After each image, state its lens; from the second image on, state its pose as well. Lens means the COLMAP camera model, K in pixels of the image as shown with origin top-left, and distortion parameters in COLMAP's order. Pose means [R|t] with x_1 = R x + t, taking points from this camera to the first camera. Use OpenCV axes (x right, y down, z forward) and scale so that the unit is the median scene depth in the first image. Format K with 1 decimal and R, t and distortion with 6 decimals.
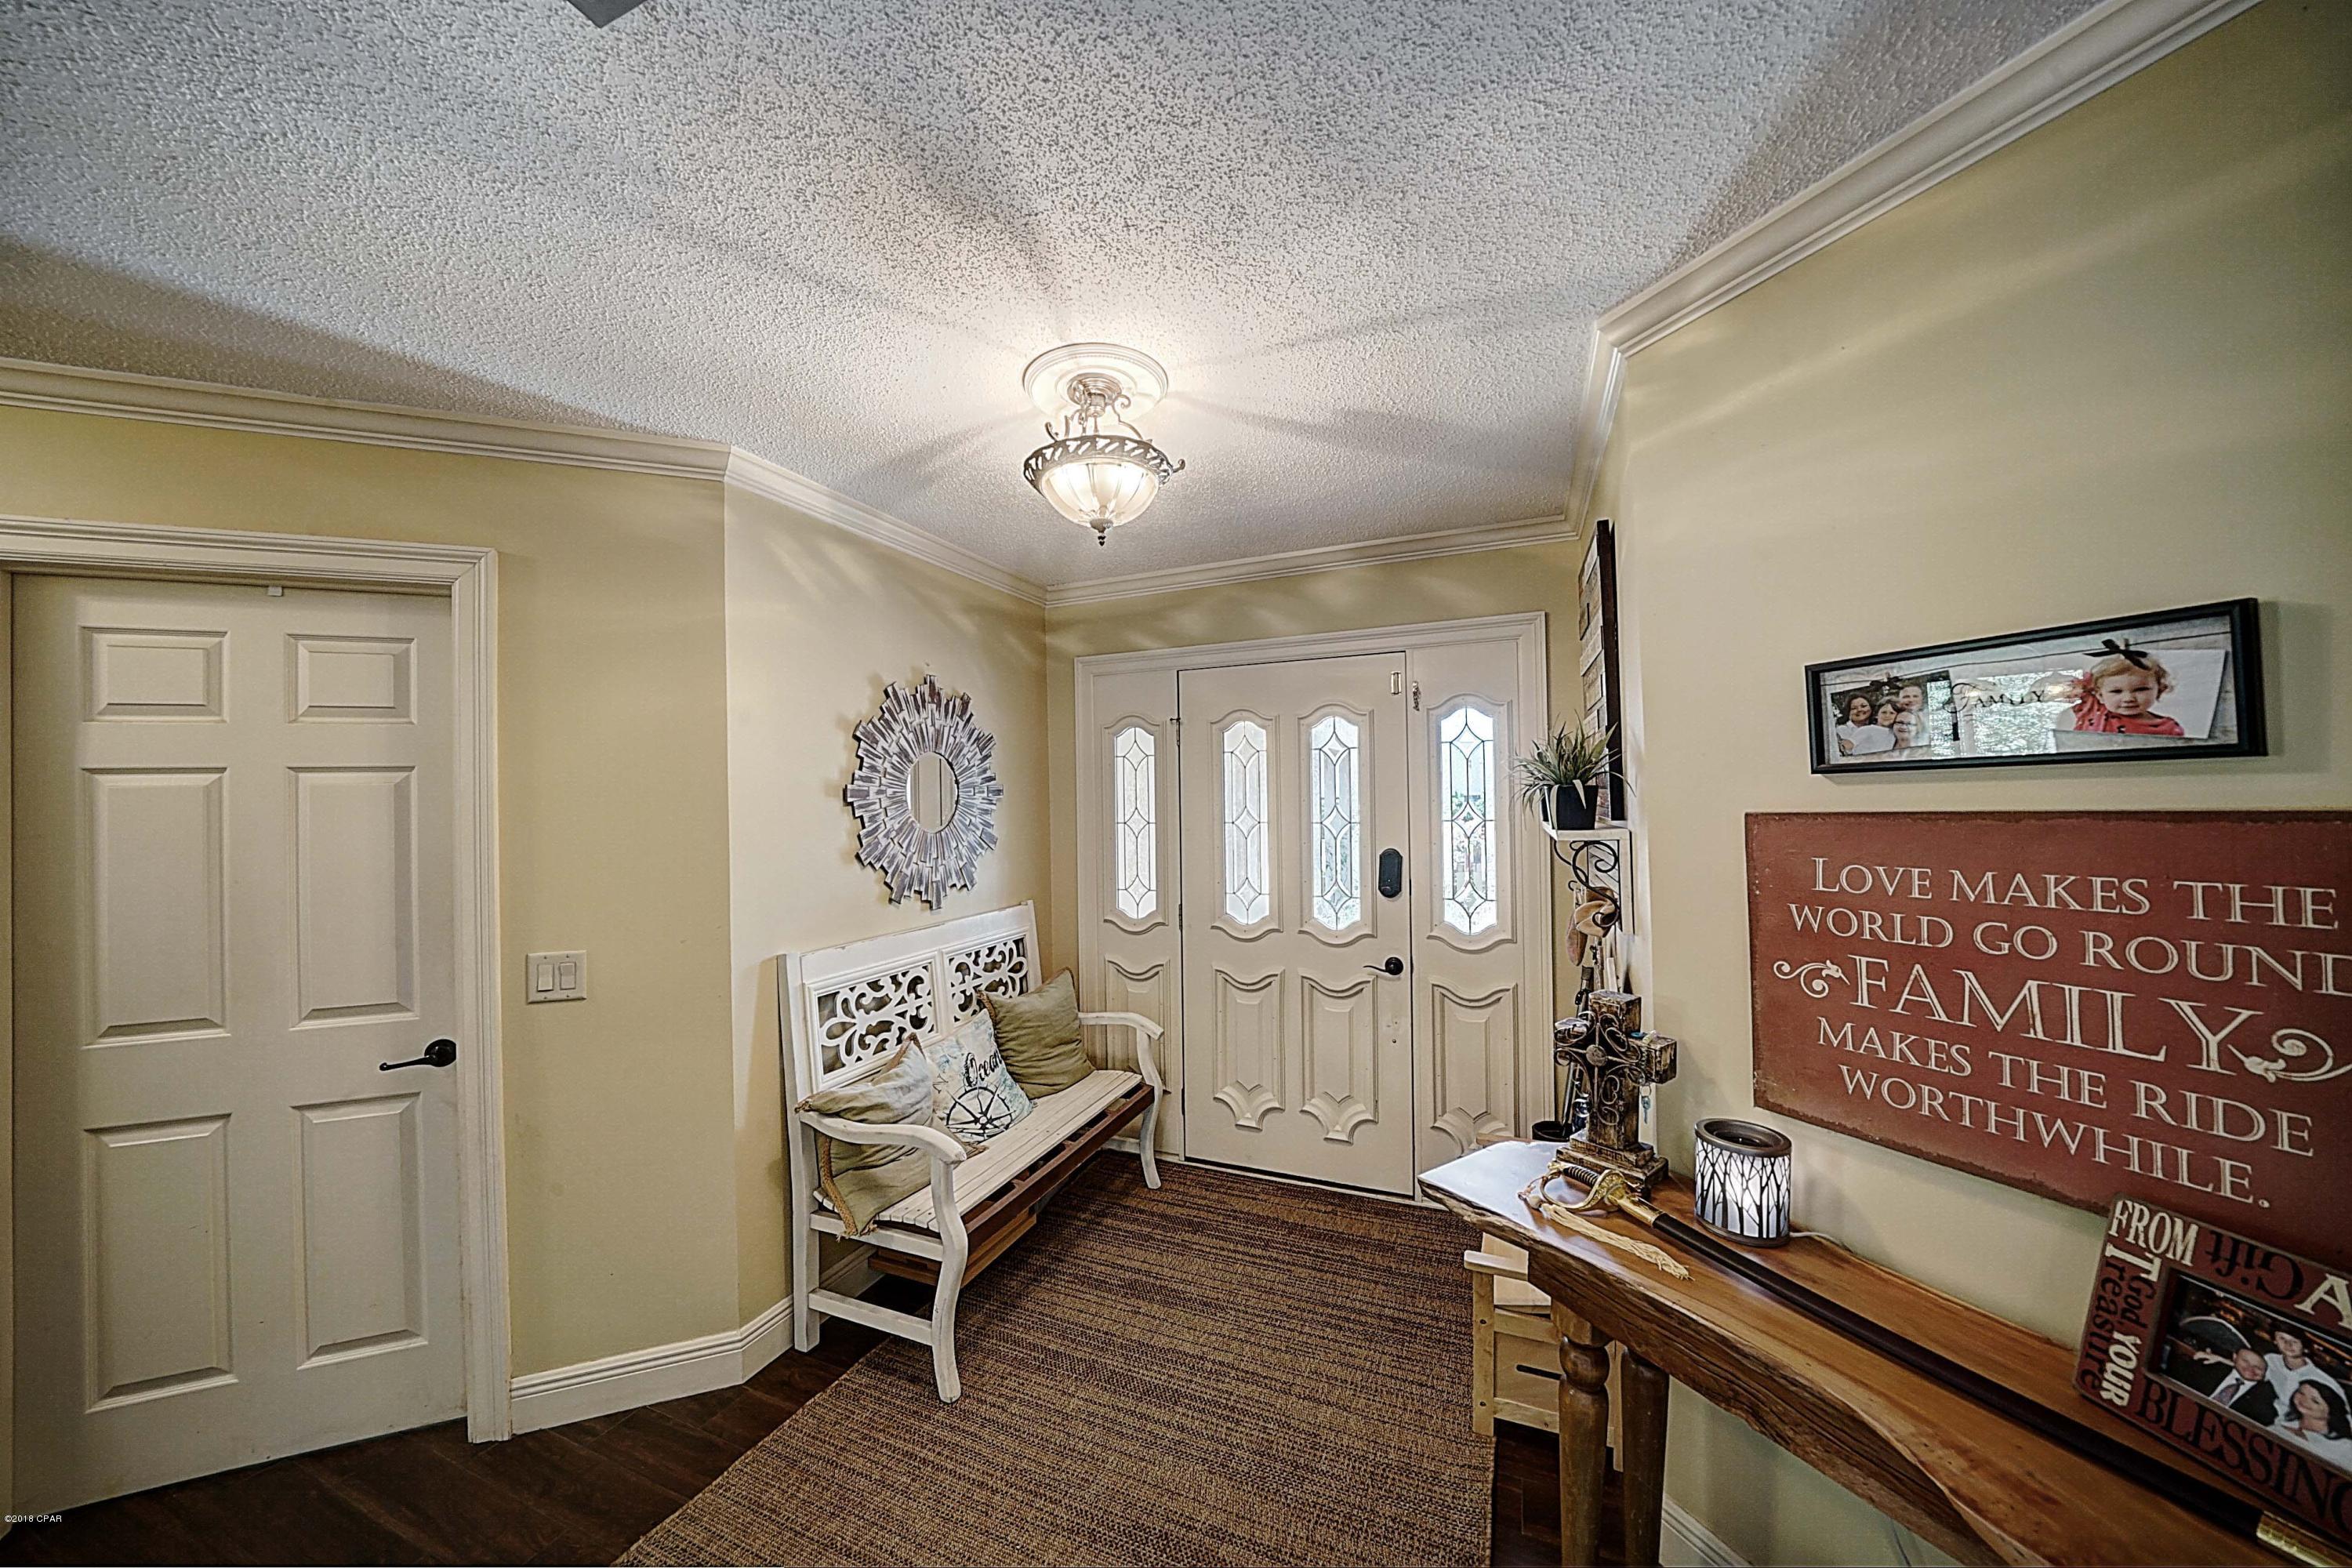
lens RADIAL K [[811.3, 0, 1164.4], [0, 811.3, 790.2], [0, 0, 1]] dist [-0.029298, 0.003716]
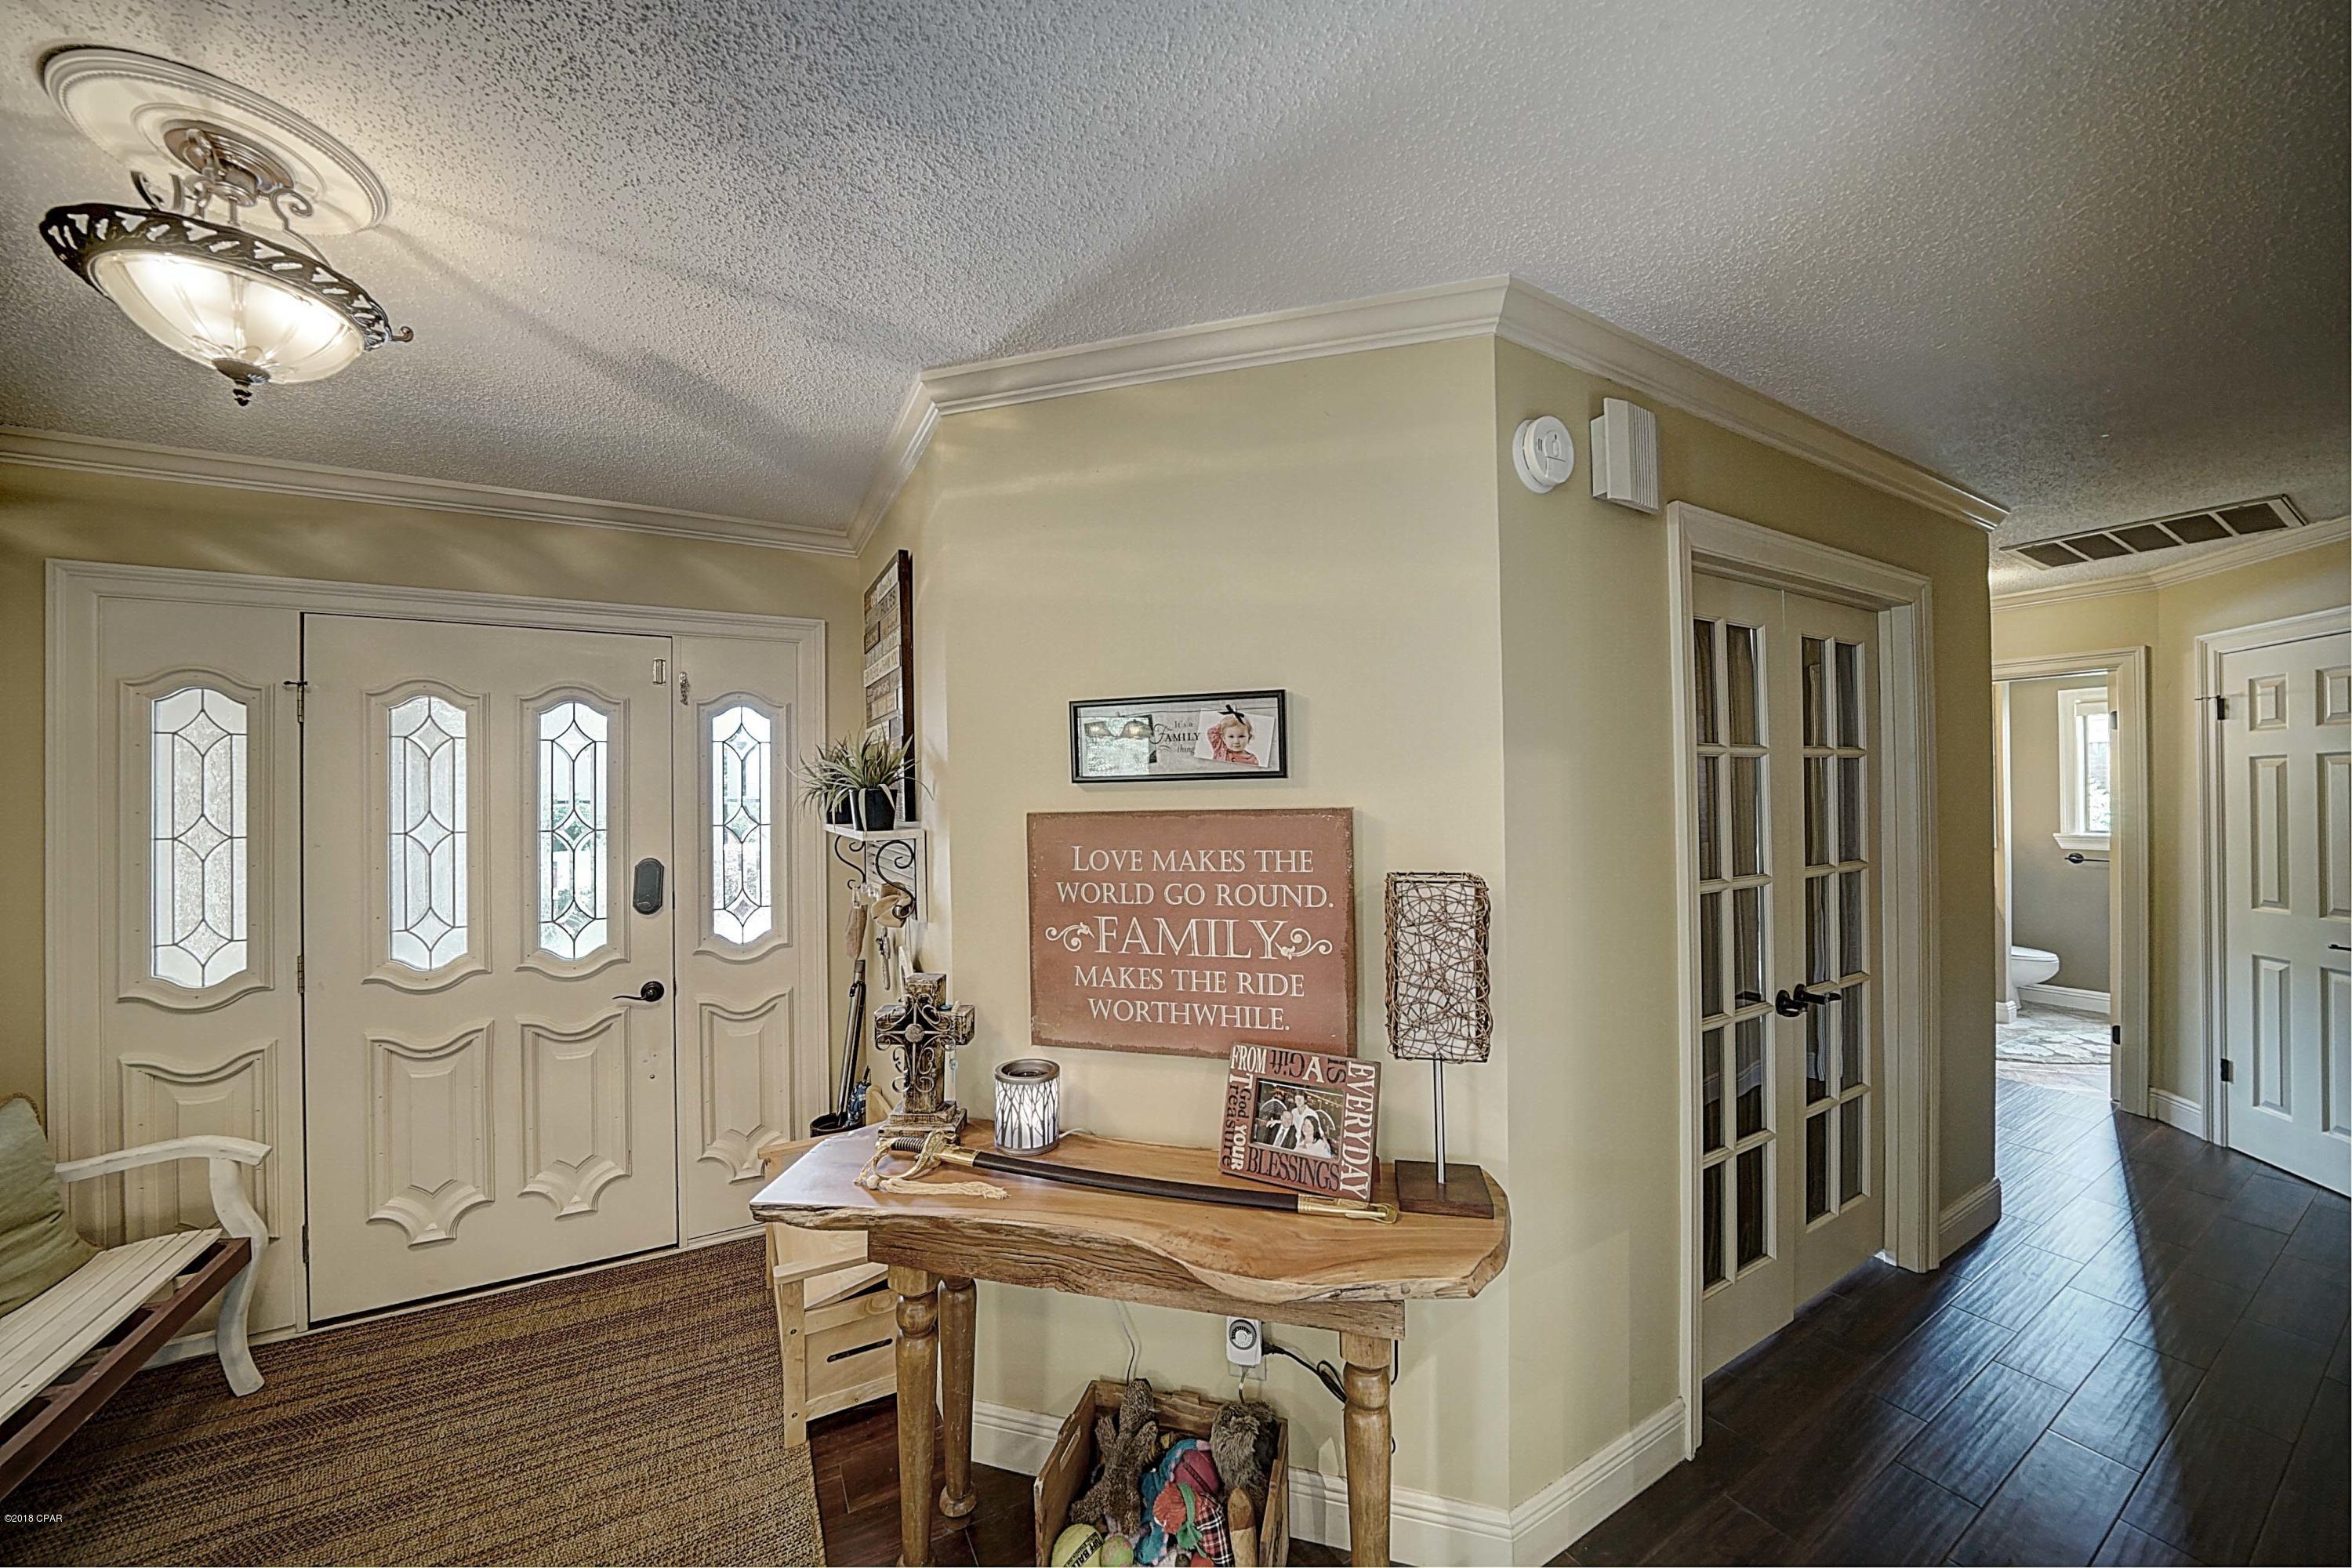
lens RADIAL K [[811.3, 0, 1164.4], [0, 811.3, 790.2], [0, 0, 1]] dist [-0.029298, 0.003716]
pose [[0.609845, 0.014349, 0.792391, -0.137992], [-0.009843, 0.999896, -0.010532, 0.003445], [-0.792460, -0.001377, 0.609922, 0.046444]]
